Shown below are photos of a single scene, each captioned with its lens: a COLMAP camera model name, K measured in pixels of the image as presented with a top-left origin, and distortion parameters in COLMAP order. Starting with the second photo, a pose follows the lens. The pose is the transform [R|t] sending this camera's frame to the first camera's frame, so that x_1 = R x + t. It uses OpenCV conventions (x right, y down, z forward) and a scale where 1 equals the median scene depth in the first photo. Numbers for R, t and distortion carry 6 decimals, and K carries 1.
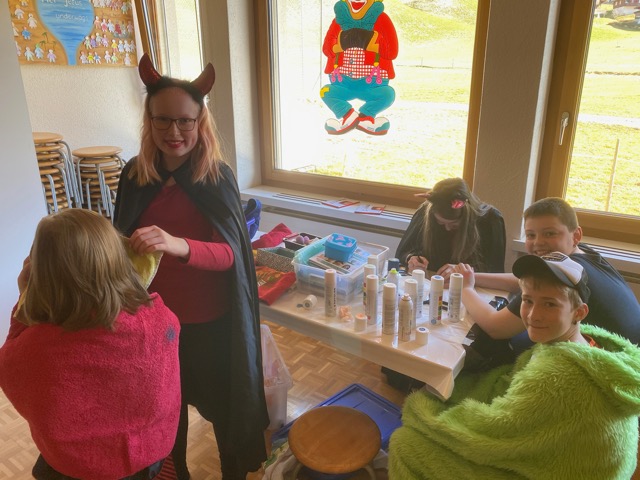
lens RADIAL K [[481.2, 0, 320.5], [0, 481.2, 238.2], [0, 0, 1]] dist [-0.001219, -0.001542]
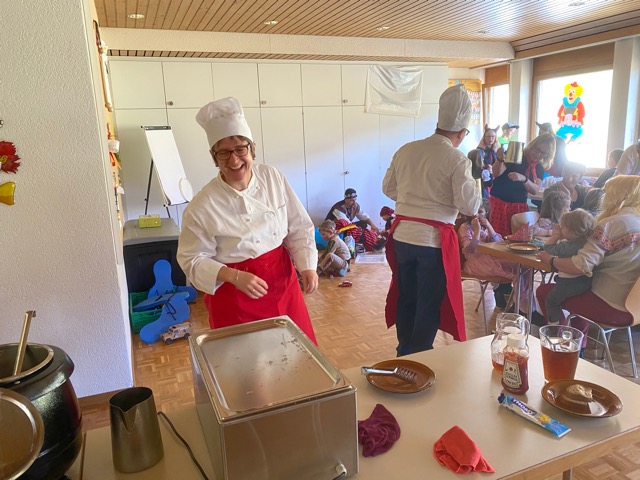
lens RADIAL K [[481.2, 0, 319.6], [0, 481.2, 239.8], [0, 0, 1]] dist [-0.001219, -0.001542]
pose [[0.825628, 0.098181, -0.555606, 0.463881], [-0.161112, 0.984767, -0.065394, 0.655245], [0.540722, 0.143506, 0.828870, -1.772615]]
